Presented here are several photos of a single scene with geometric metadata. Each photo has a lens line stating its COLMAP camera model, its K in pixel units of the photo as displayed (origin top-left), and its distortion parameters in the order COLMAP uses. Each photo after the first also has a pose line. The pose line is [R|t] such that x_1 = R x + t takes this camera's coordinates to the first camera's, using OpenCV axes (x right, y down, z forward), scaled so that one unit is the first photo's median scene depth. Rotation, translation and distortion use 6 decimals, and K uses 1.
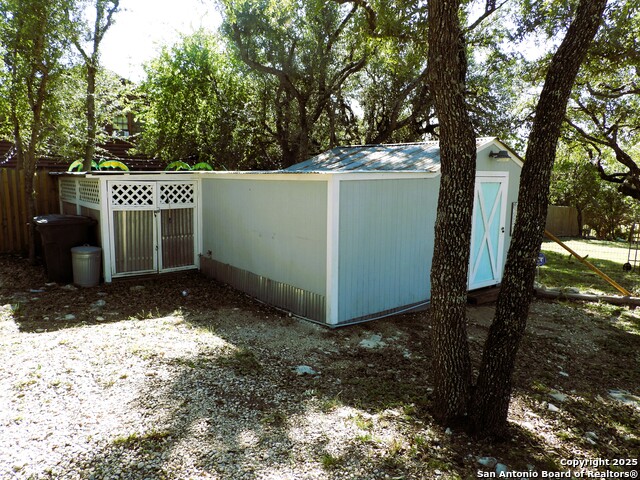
lens RADIAL K [[455.0, 0, 319.9], [0, 455.0, 239.9], [0, 0, 1]] dist [-0.022044, -0.002441]
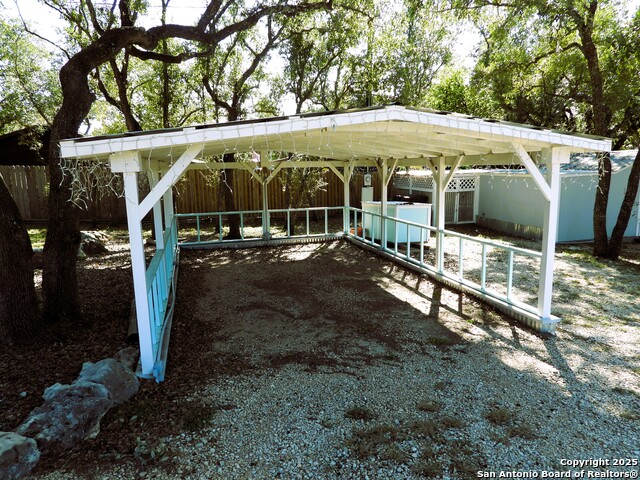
lens RADIAL K [[455.0, 0, 318.9], [0, 455.0, 241.9], [0, 0, 1]] dist [-0.022044, -0.002441]
pose [[0.905972, 0.029600, -0.422301, -0.060613], [-0.020207, 0.999439, 0.026701, 0.111590], [0.422855, -0.015657, 0.906062, -1.058353]]
